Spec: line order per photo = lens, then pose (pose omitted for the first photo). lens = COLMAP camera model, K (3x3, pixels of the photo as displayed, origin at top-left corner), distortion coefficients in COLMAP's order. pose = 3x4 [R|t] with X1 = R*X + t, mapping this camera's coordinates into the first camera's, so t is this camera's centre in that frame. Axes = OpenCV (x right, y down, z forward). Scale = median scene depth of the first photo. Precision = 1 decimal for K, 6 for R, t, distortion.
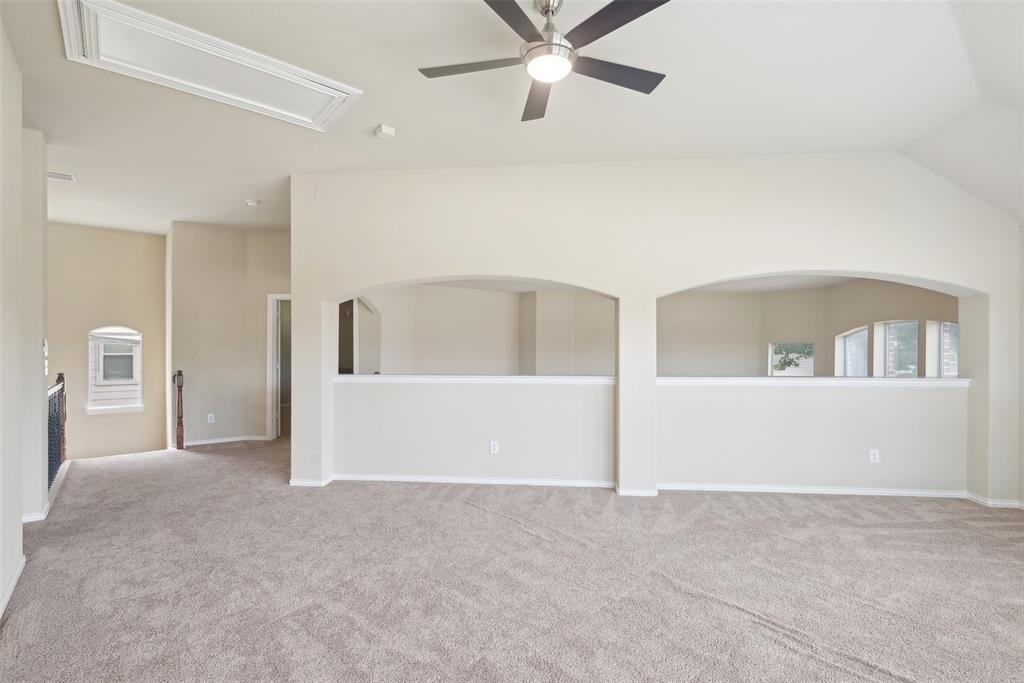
lens RADIAL K [[471.7, 0, 511.8], [0, 471.7, 345.6], [0, 0, 1]] dist [0.007384, 0.000586]
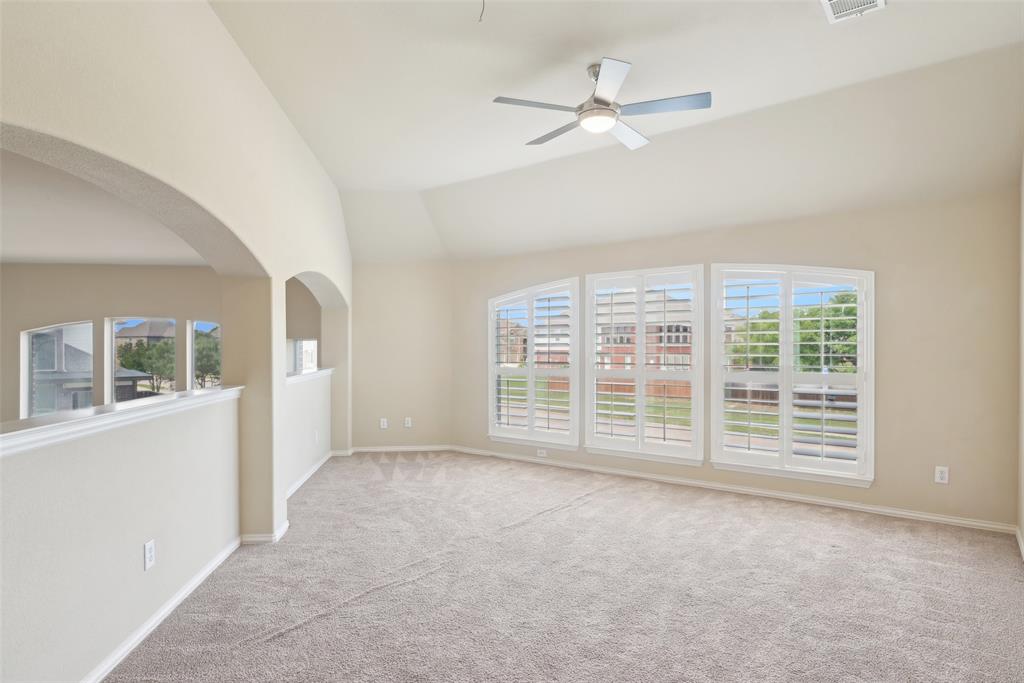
lens RADIAL K [[563.0, 0, 511.9], [0, 563.0, 344.0], [0, 0, 1]] dist [0.000904, 0.000035]
pose [[-0.210723, 0.004585, 0.977535, -0.829860], [-0.000663, 0.999988, -0.004834, 0.006945], [-0.977546, -0.001667, -0.210717, 0.941015]]
